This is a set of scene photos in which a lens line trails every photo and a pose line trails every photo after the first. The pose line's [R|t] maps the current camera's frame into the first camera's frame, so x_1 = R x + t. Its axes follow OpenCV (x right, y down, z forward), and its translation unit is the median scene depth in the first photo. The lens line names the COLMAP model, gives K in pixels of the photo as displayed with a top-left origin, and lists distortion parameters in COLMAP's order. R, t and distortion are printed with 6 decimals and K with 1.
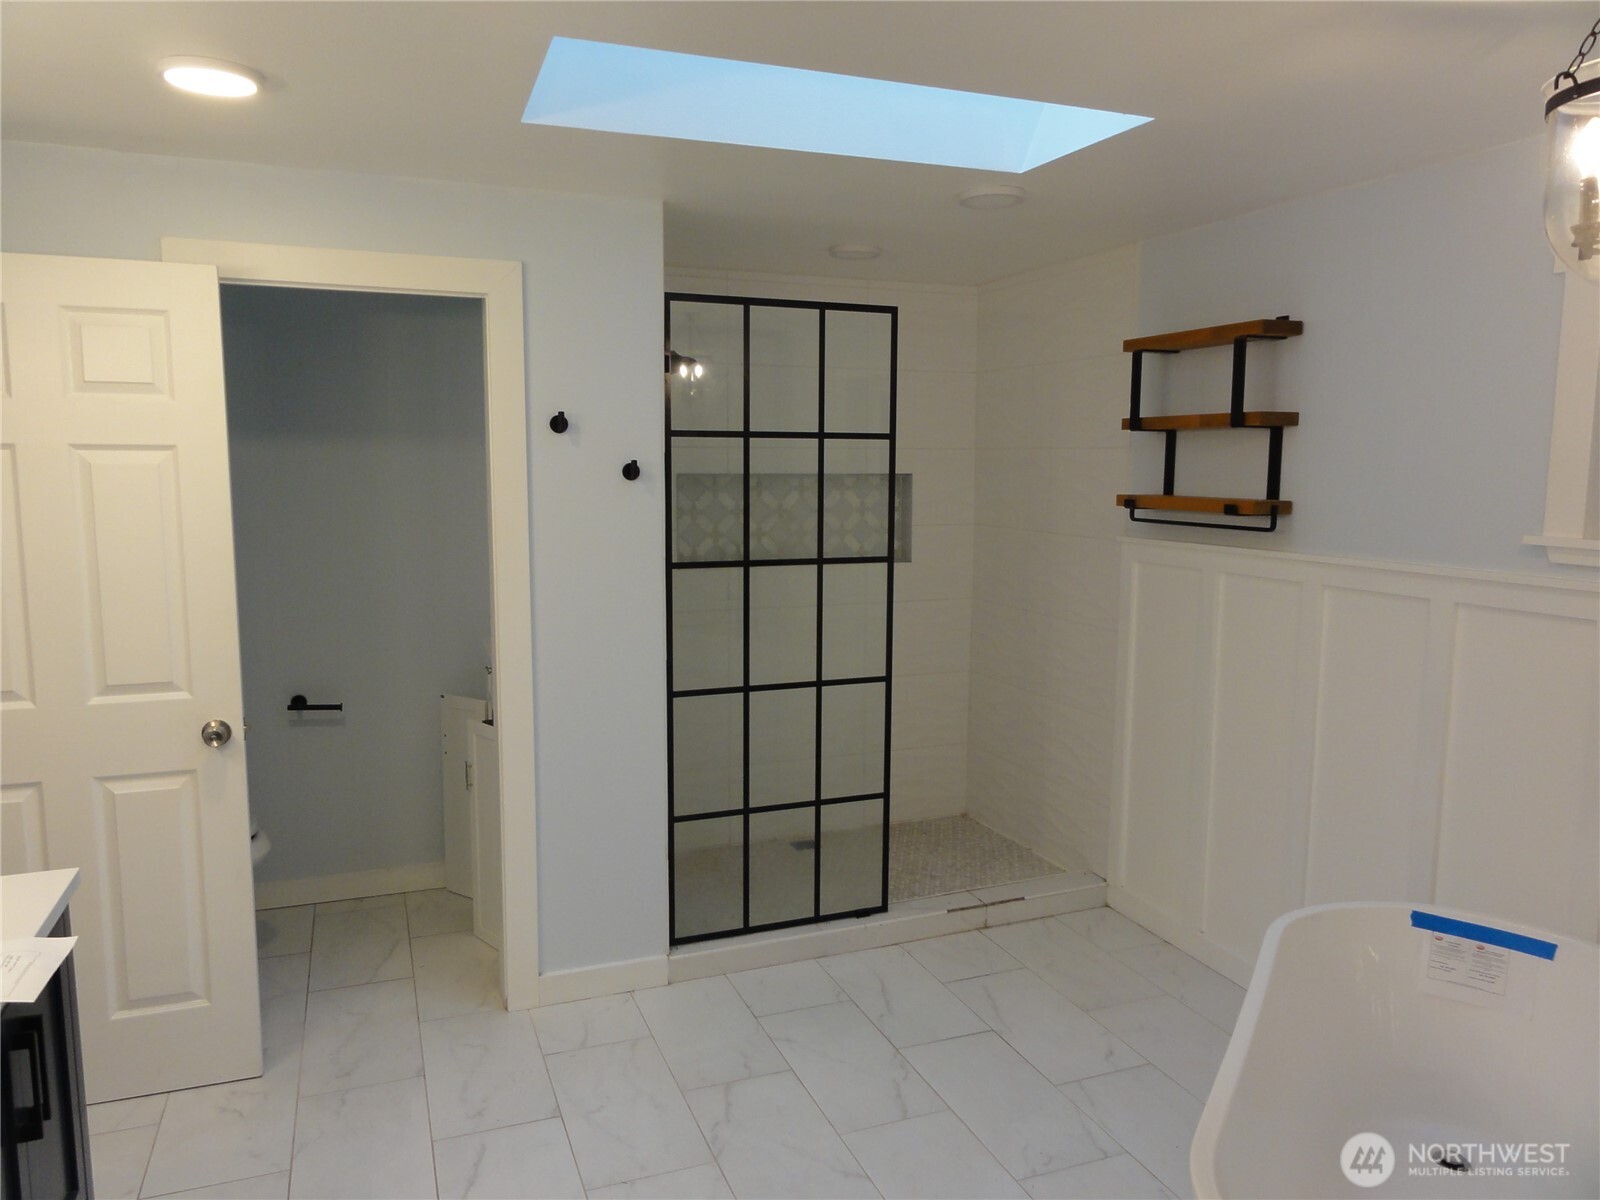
lens RADIAL K [[1133.4, 0, 802.6], [0, 1133.4, 599.5], [0, 0, 1]] dist [-0.011776, -0.001626]
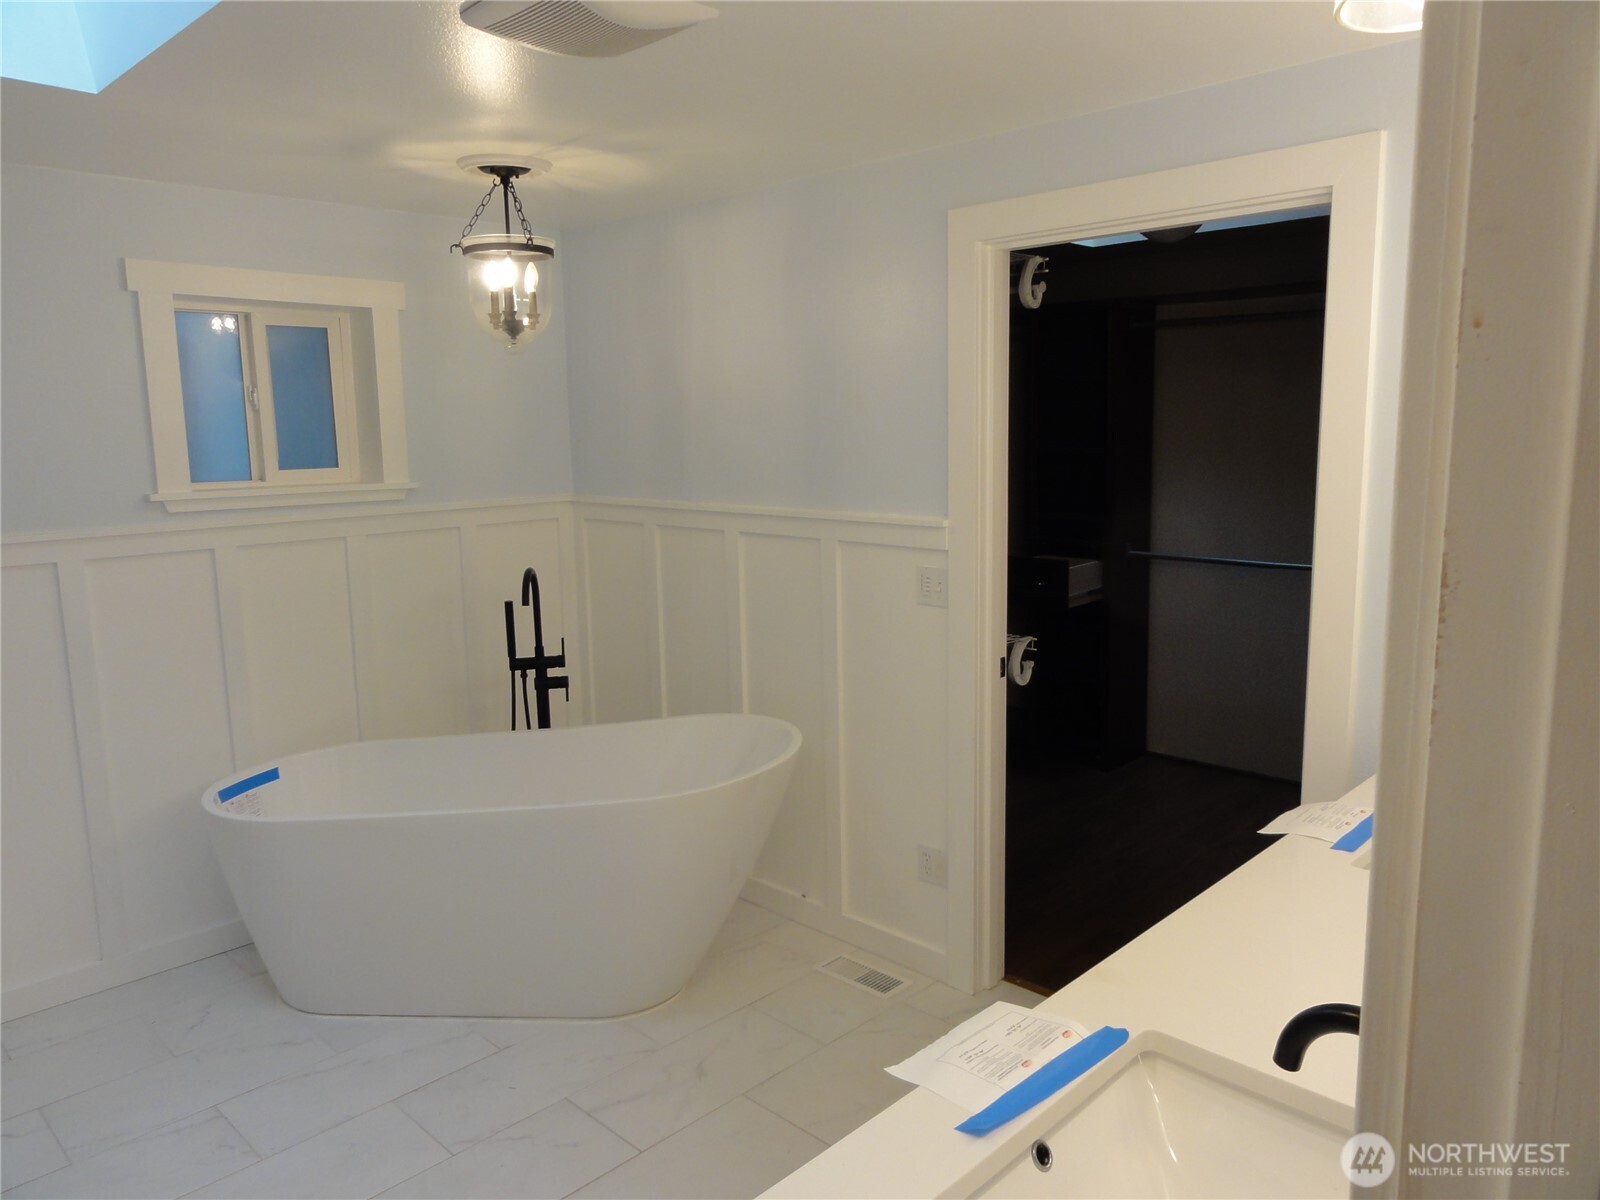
lens RADIAL K [[1133.4, 0, 802.2], [0, 1133.4, 597.6], [0, 0, 1]] dist [-0.011776, -0.001626]
pose [[-0.414071, -0.145152, 0.898597, -0.873749], [0.113786, 0.971206, 0.209313, -0.132900], [-0.903105, 0.188918, -0.385631, 0.883476]]
